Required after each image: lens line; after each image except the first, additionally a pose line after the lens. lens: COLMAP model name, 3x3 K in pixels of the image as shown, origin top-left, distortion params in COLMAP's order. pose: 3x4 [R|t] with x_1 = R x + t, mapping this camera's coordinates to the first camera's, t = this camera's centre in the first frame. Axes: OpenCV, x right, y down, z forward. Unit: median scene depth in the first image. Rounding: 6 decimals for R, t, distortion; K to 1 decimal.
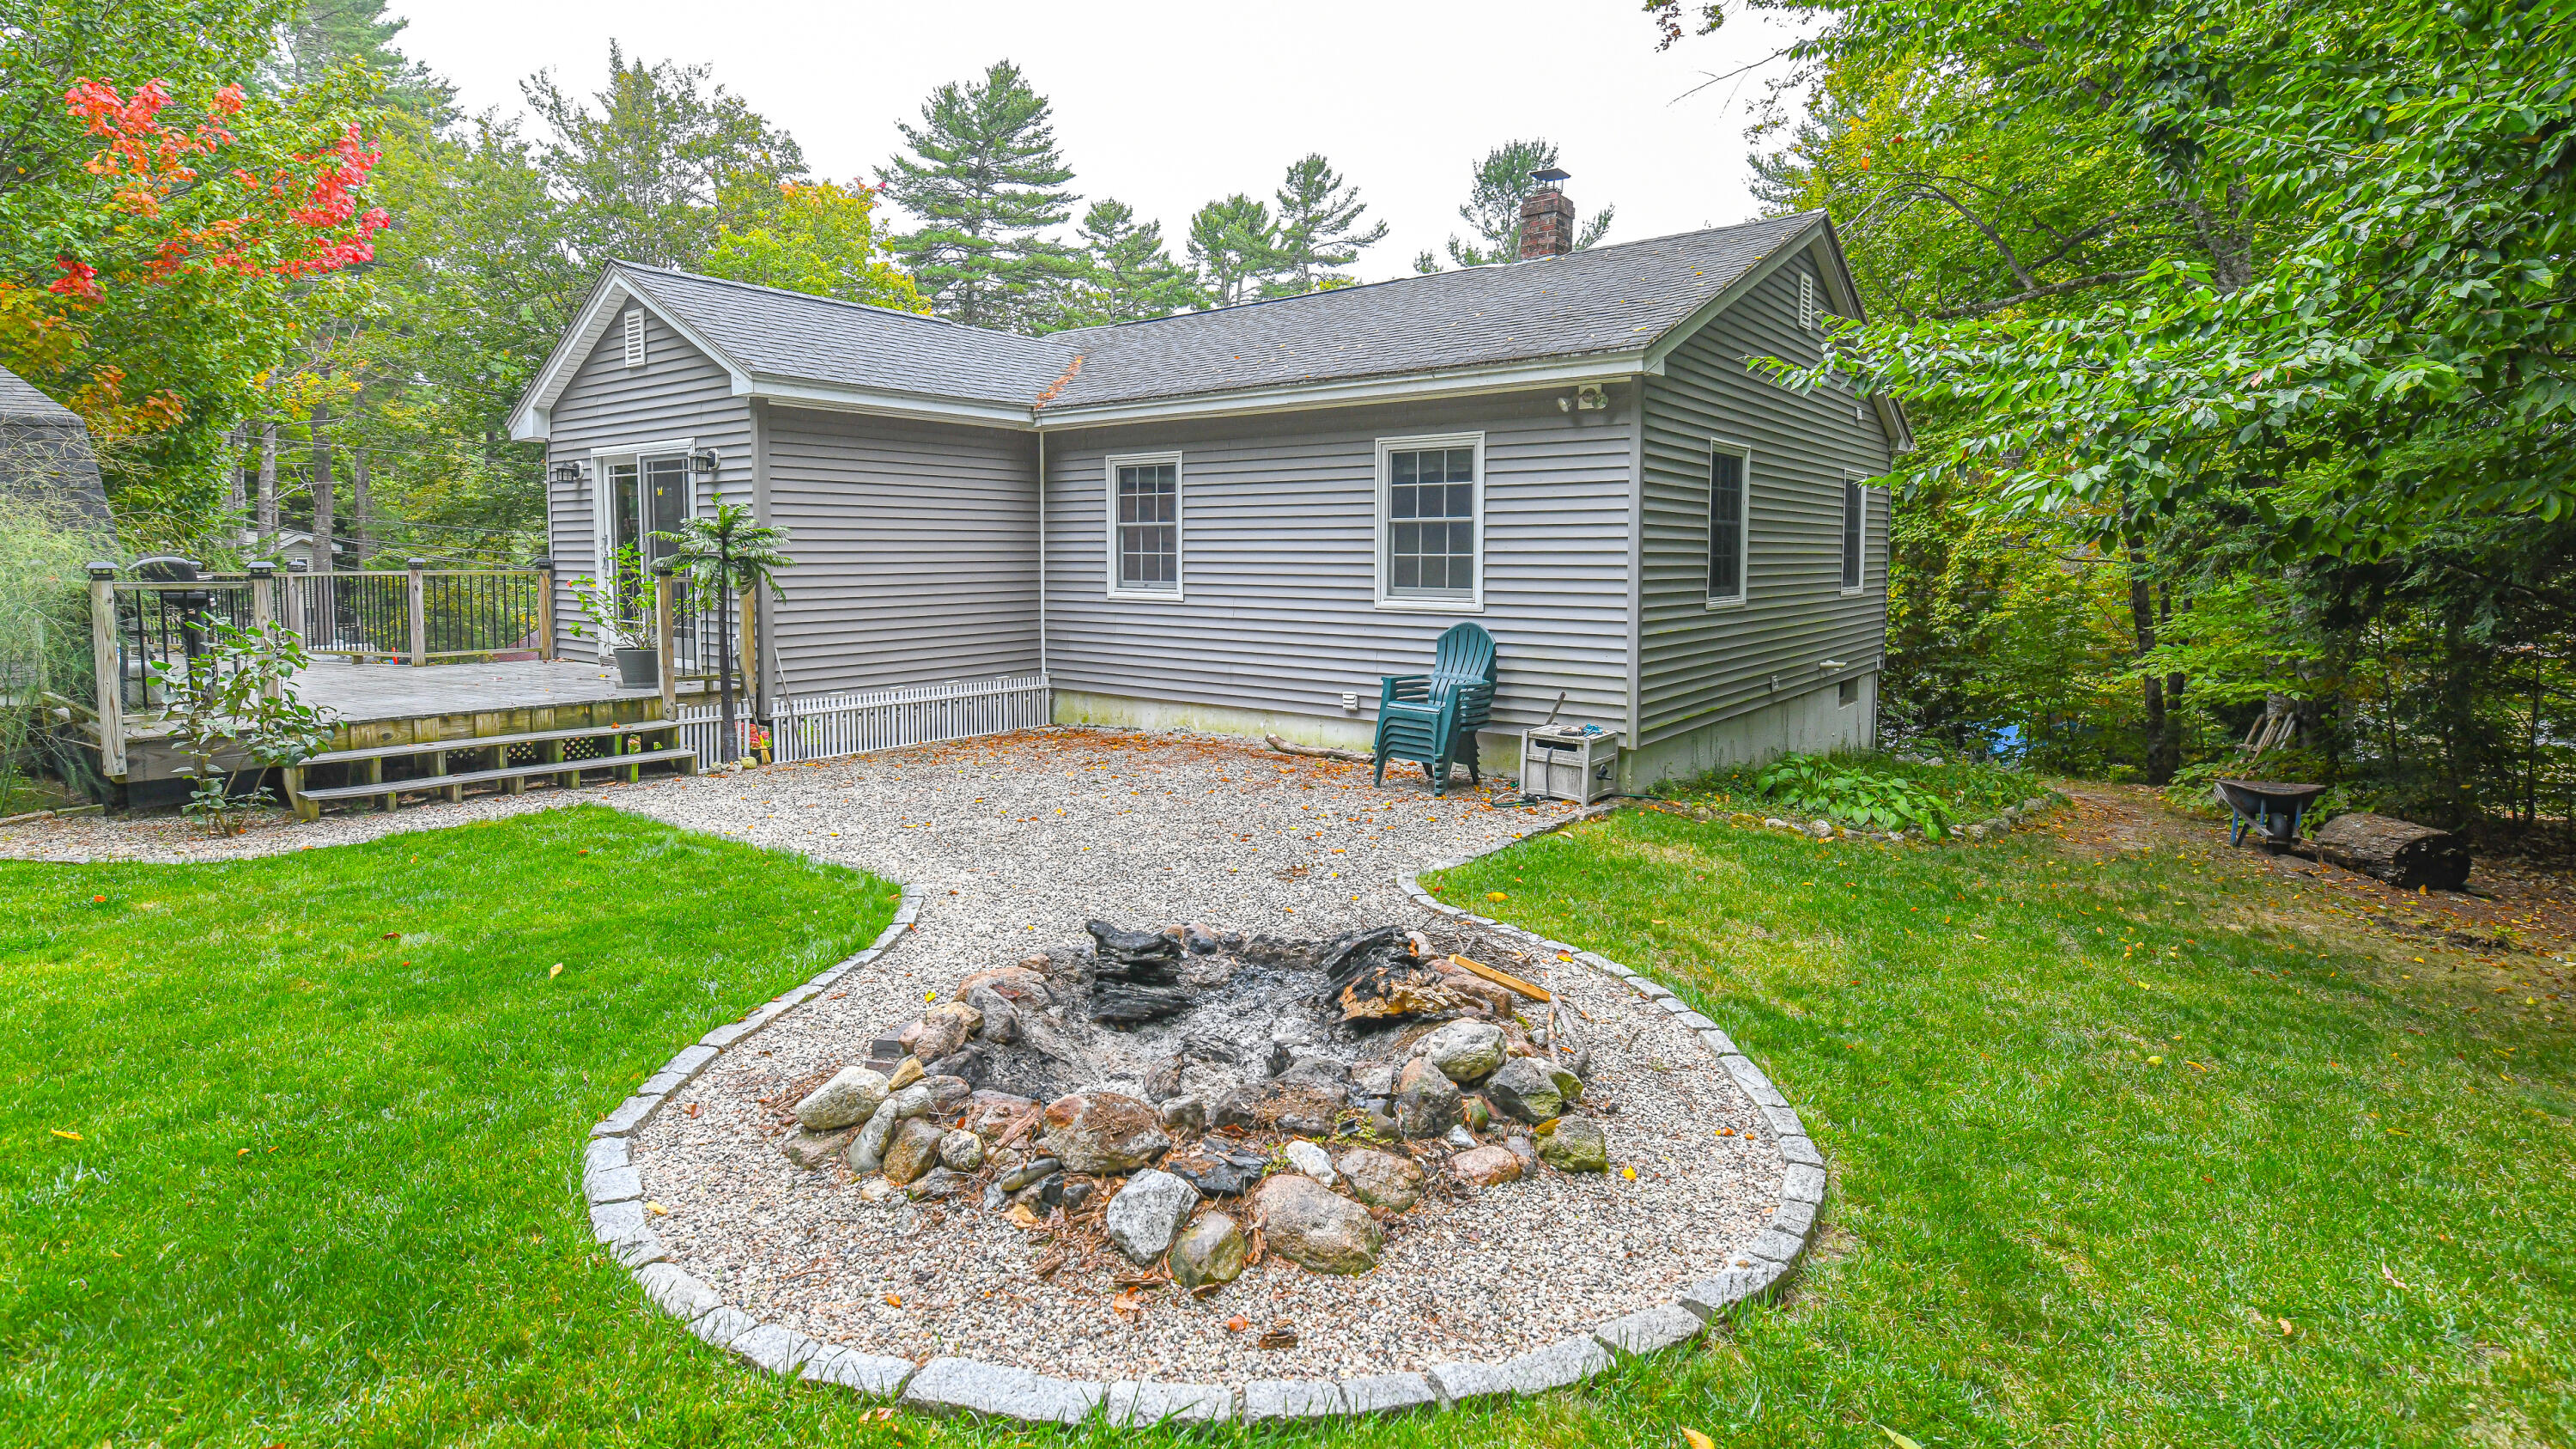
lens RADIAL K [[1222.3, 0, 1288.0], [0, 1222.3, 724.5], [0, 0, 1]] dist [0.004895, -0.008159]
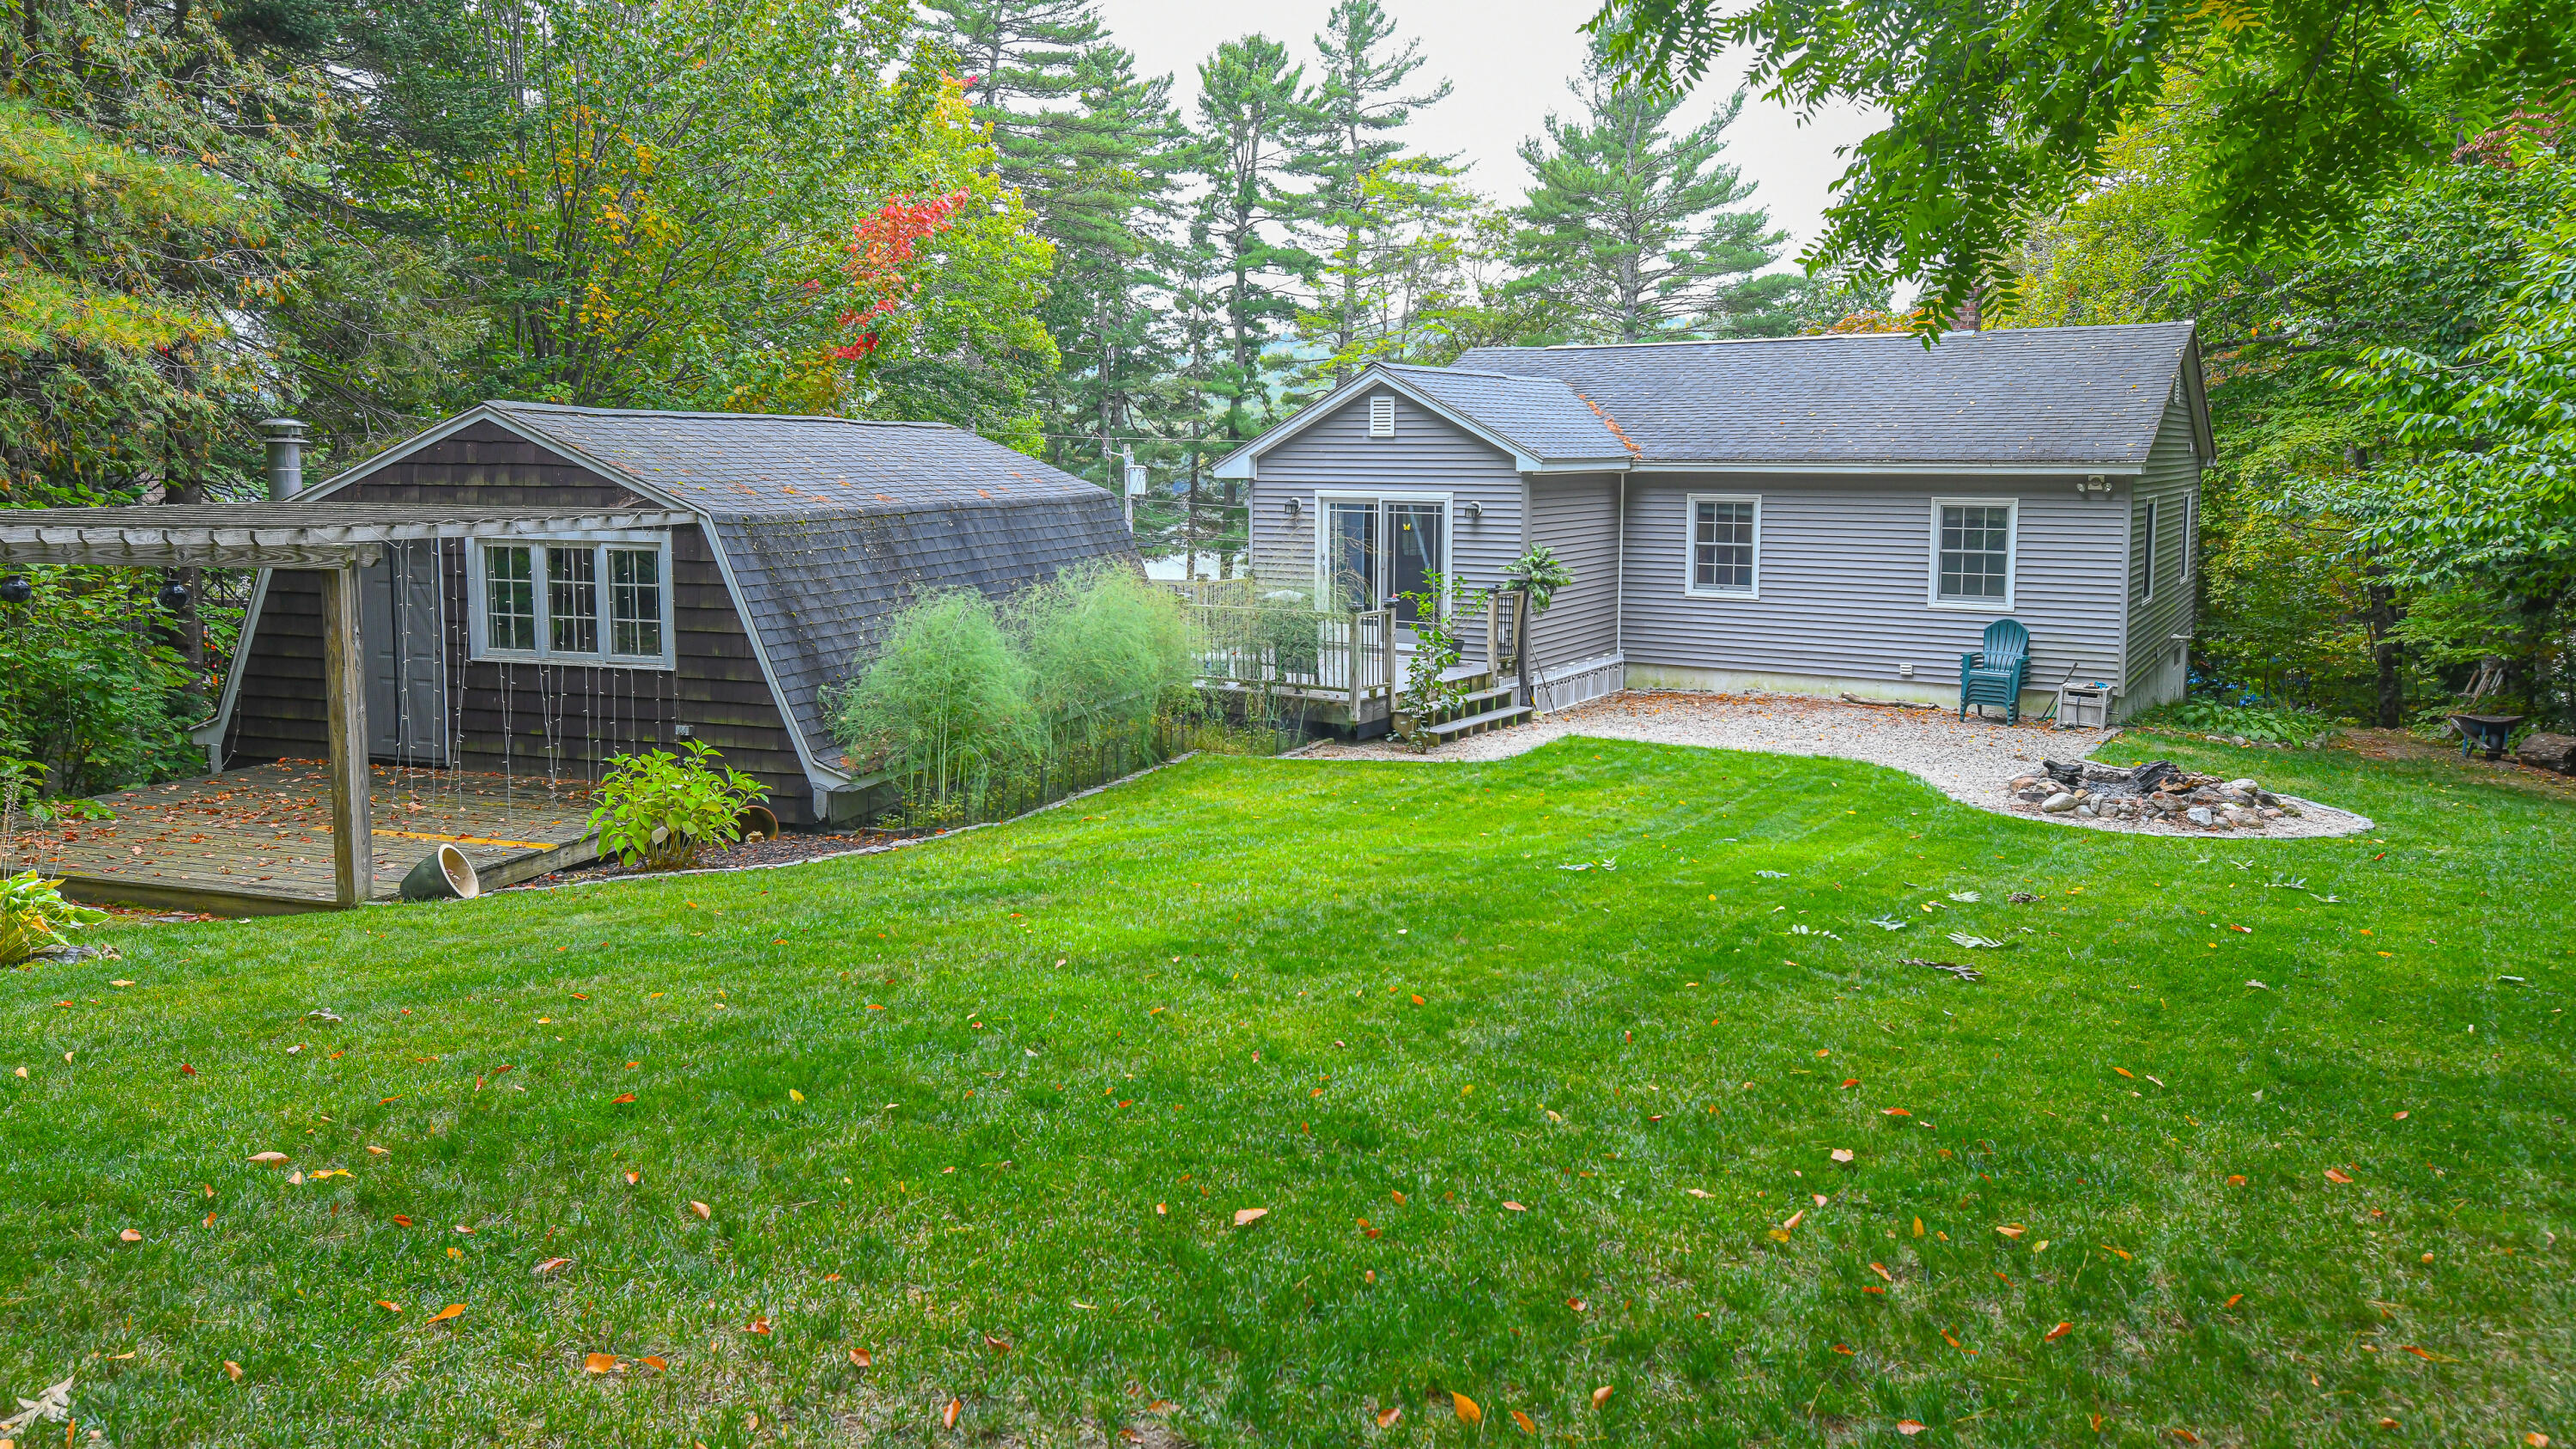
lens RADIAL K [[1769.6, 0, 1288.0], [0, 1769.6, 724.5], [0, 0, 1]] dist [0.029312, -0.003075]
pose [[0.995350, -0.015549, 0.095057, -0.822688], [0.014141, 0.999780, 0.015462, 0.003701], [-0.095276, -0.014046, 0.995352, -0.989874]]
